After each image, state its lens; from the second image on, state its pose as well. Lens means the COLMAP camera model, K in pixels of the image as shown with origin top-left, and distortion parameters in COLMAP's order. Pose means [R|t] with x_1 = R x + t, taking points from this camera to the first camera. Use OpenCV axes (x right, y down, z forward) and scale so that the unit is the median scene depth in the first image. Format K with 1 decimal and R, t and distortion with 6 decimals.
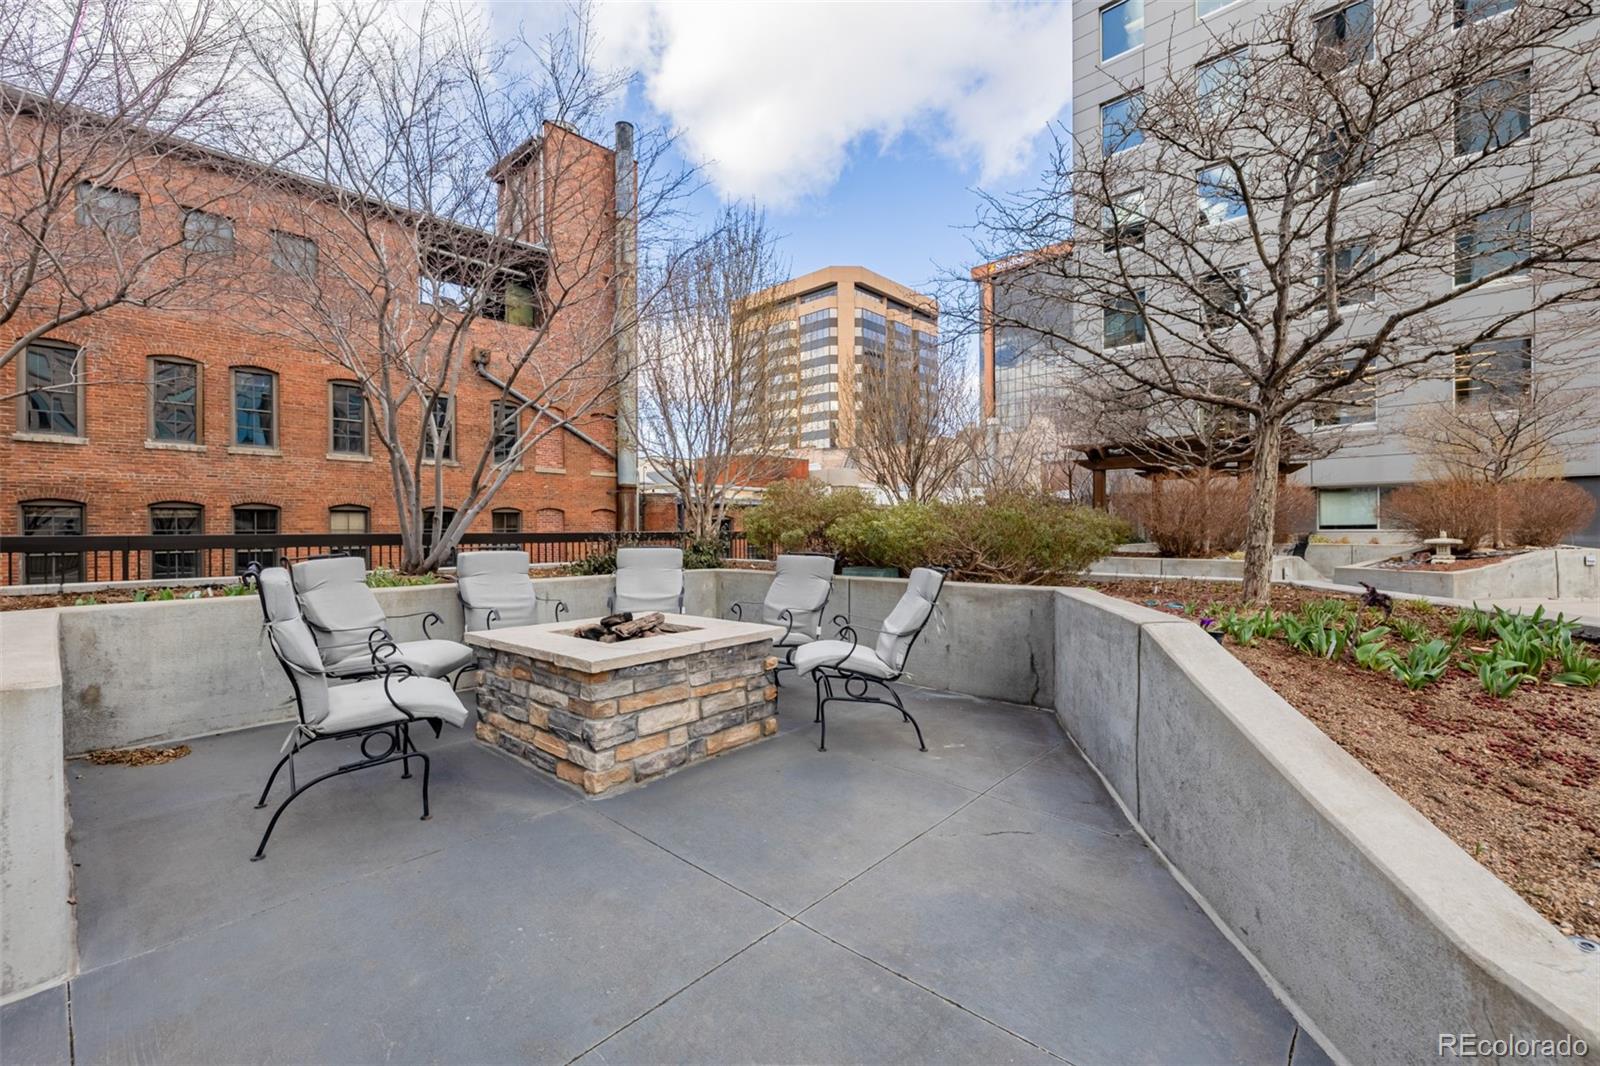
lens RADIAL K [[678.0, 0, 801.0], [0, 678.0, 531.8], [0, 0, 1]] dist [0.003176, 0.000379]
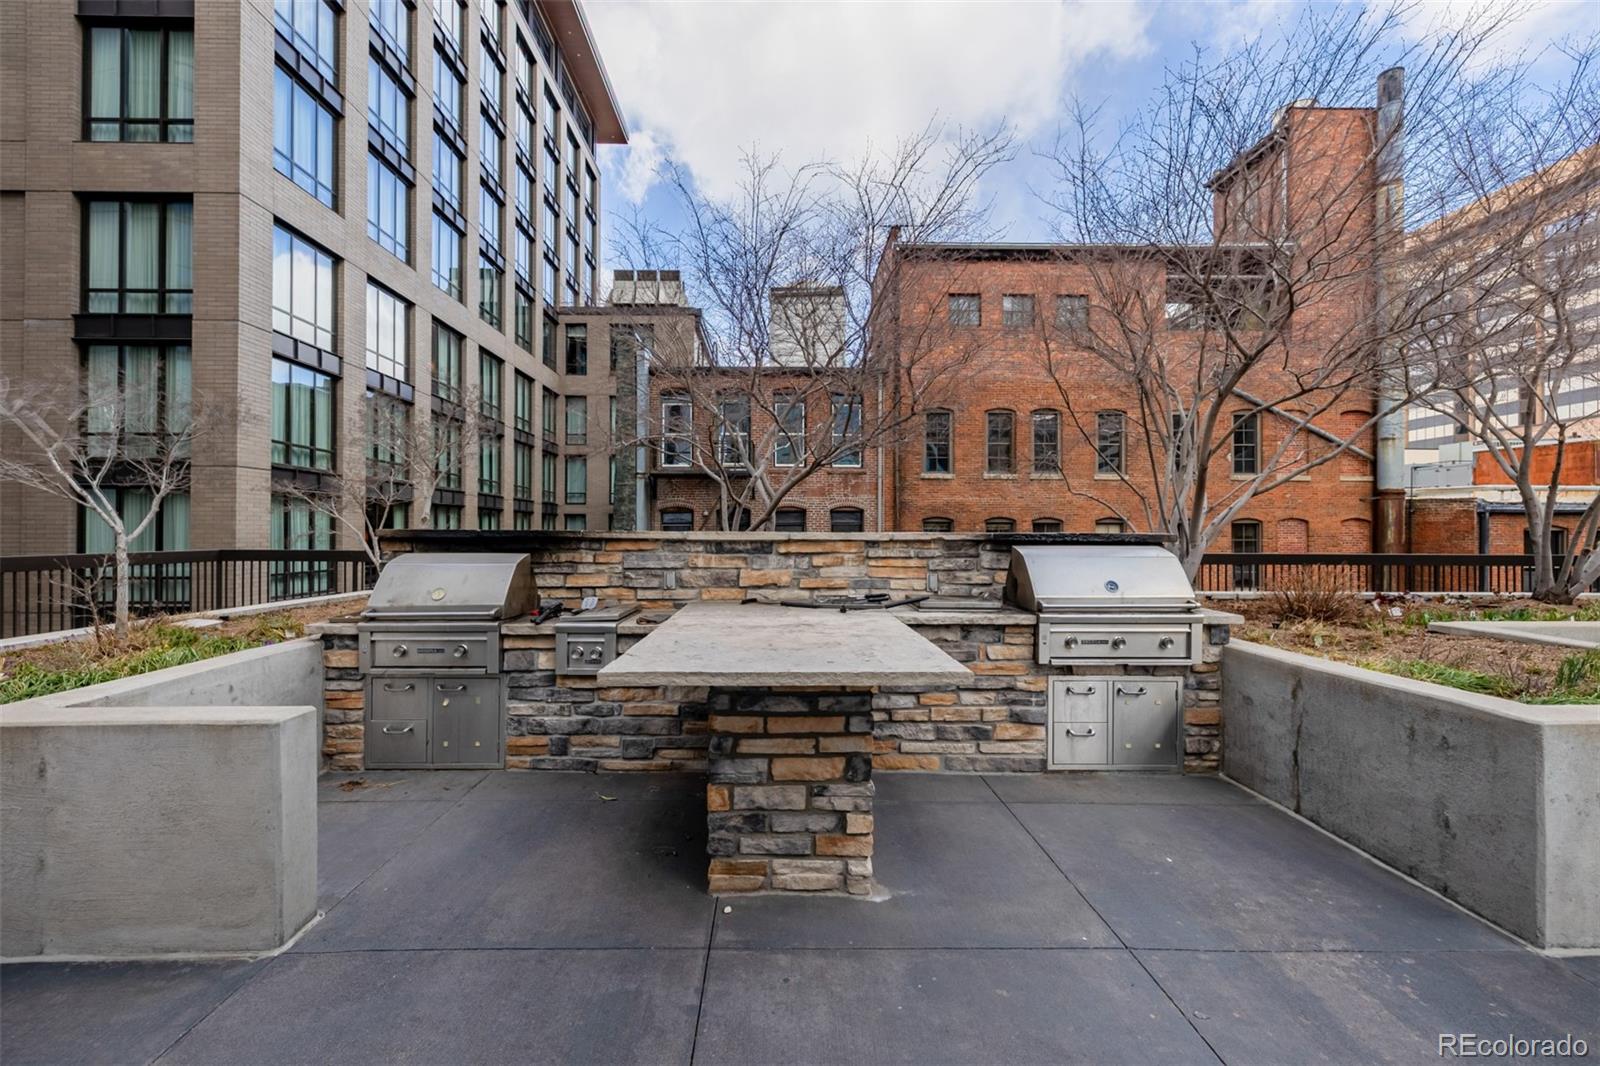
lens RADIAL K [[678.0, 0, 796.5], [0, 678.0, 531.0], [0, 0, 1]] dist [0.003176, 0.000379]
pose [[0.689075, 0.003543, -0.724682, -0.163035], [-0.010346, 0.999934, -0.004949, -0.005446], [0.724617, 0.010908, 0.689066, -0.145762]]
